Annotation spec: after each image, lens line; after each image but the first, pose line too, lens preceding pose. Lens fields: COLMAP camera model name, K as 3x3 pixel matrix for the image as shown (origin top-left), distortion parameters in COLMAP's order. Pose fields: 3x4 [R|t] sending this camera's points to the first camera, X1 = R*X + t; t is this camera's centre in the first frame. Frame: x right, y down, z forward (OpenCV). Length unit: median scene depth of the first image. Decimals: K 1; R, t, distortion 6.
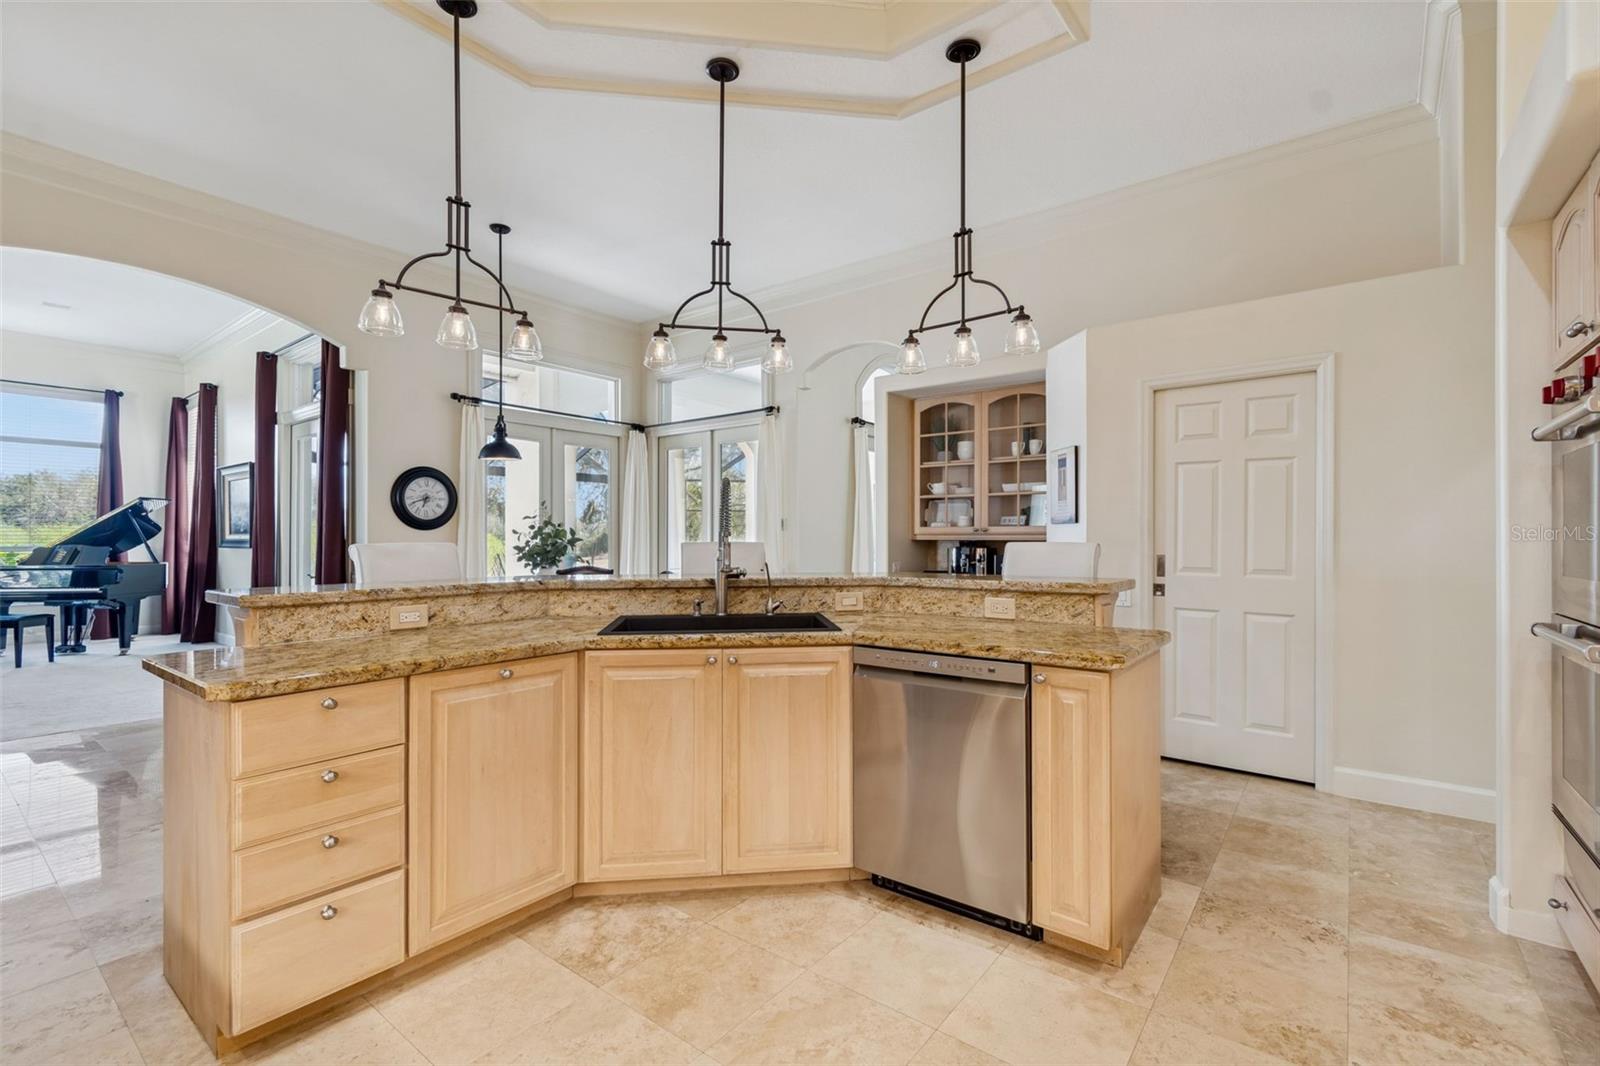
lens RADIAL K [[706.8, 0, 806.1], [0, 706.8, 517.3], [0, 0, 1]] dist [0.001204, -0.000425]
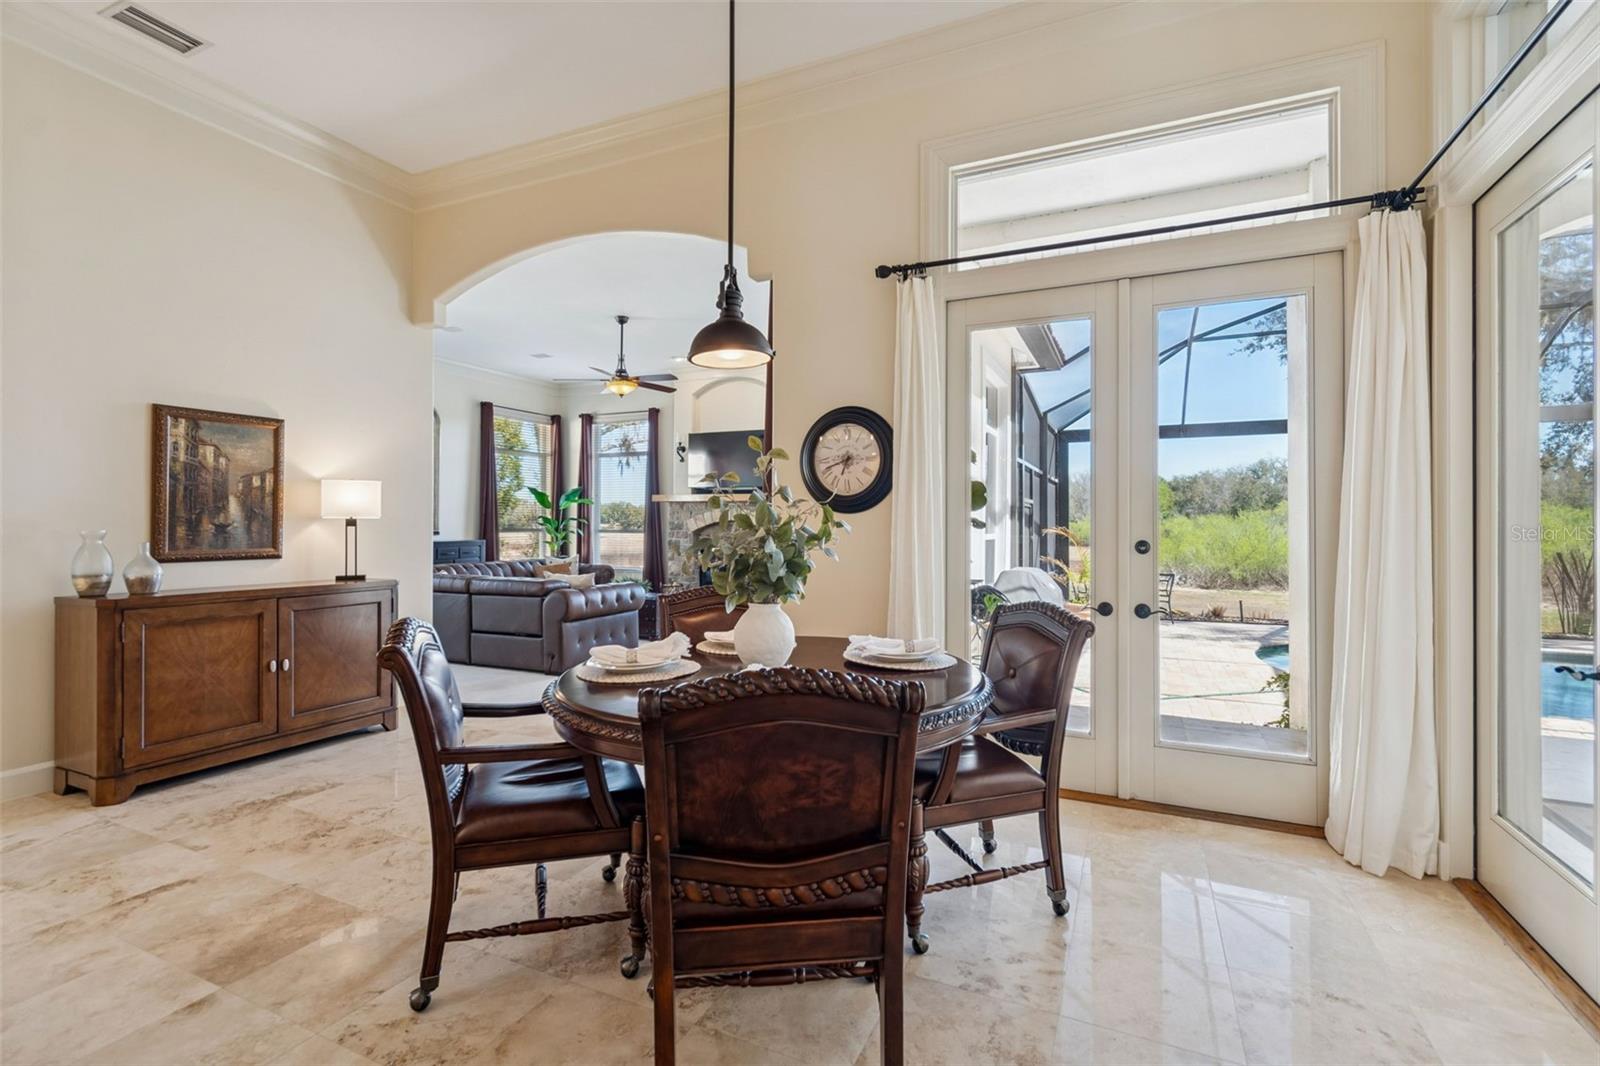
lens RADIAL K [[706.8, 0, 806.1], [0, 706.8, 517.3], [0, 0, 1]] dist [0.001204, -0.000425]
pose [[0.221836, -0.007095, -0.975058, 0.063211], [0.024175, 0.999706, -0.001774, 0.042856], [0.974784, -0.023179, 0.221942, 1.609003]]
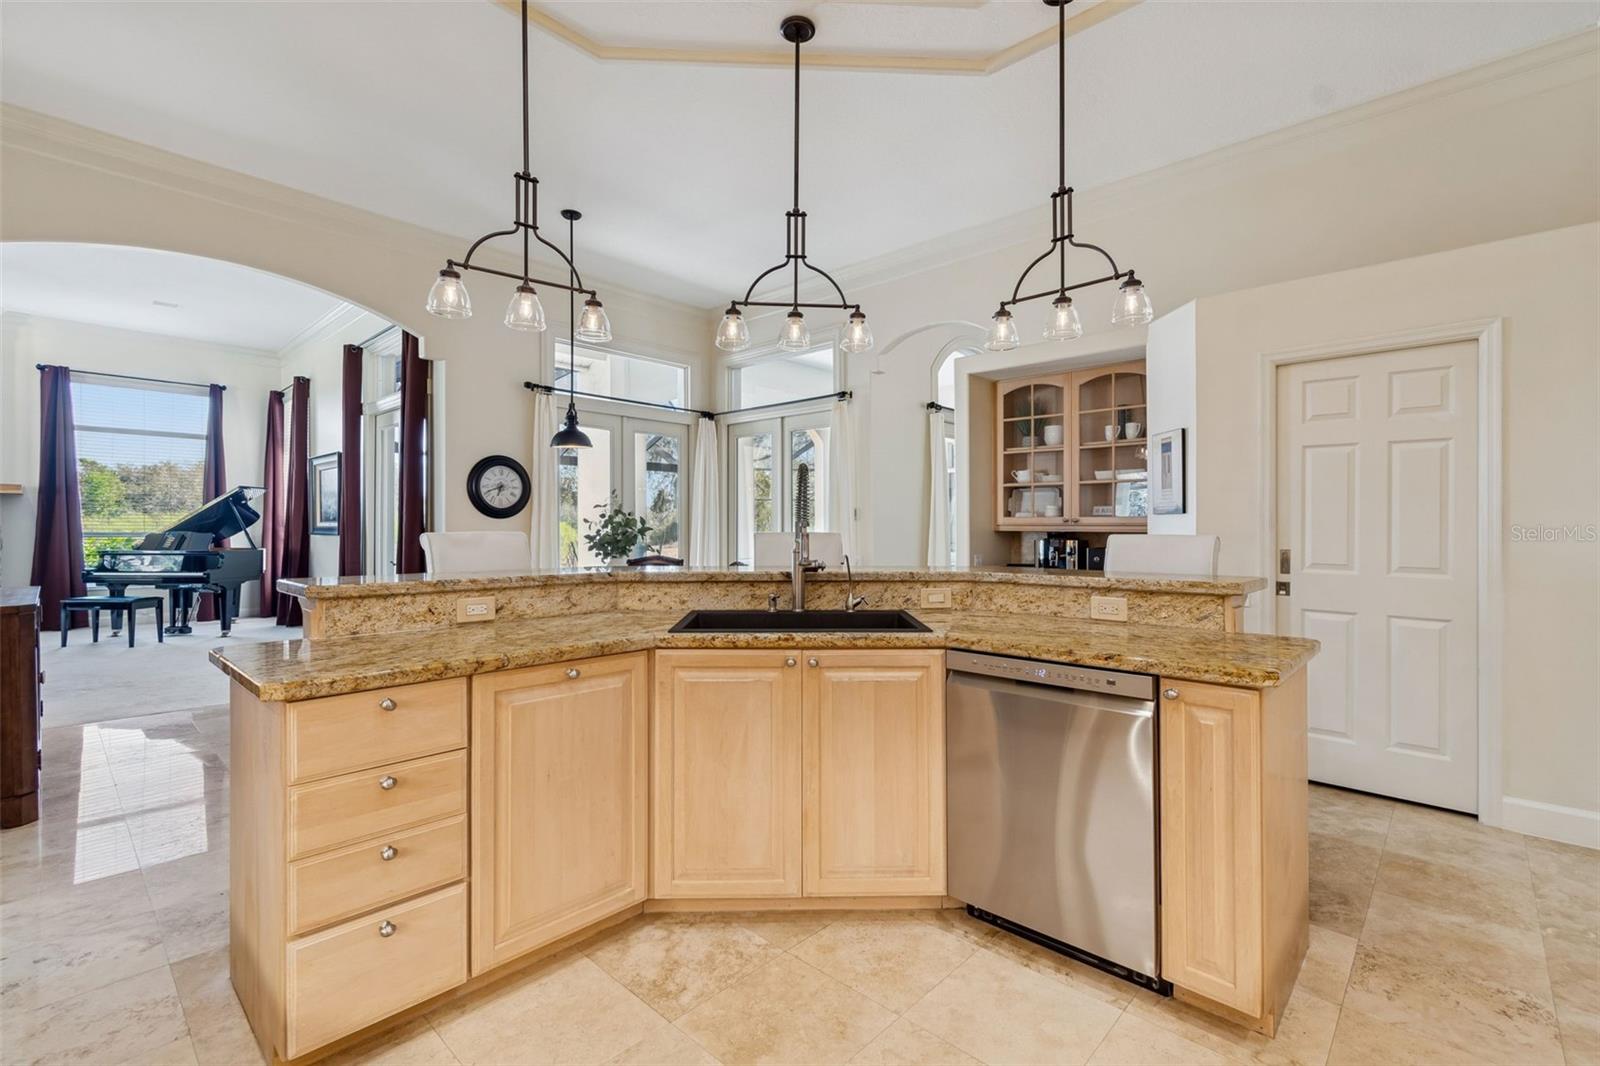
lens RADIAL K [[706.8, 0, 806.1], [0, 706.8, 517.3], [0, 0, 1]] dist [0.001204, -0.000425]
pose [[0.995728, 0.003528, -0.092265, -0.023373], [-0.002156, 0.999886, 0.014971, 0.000754], [0.092307, -0.014708, 0.995622, 0.073508]]
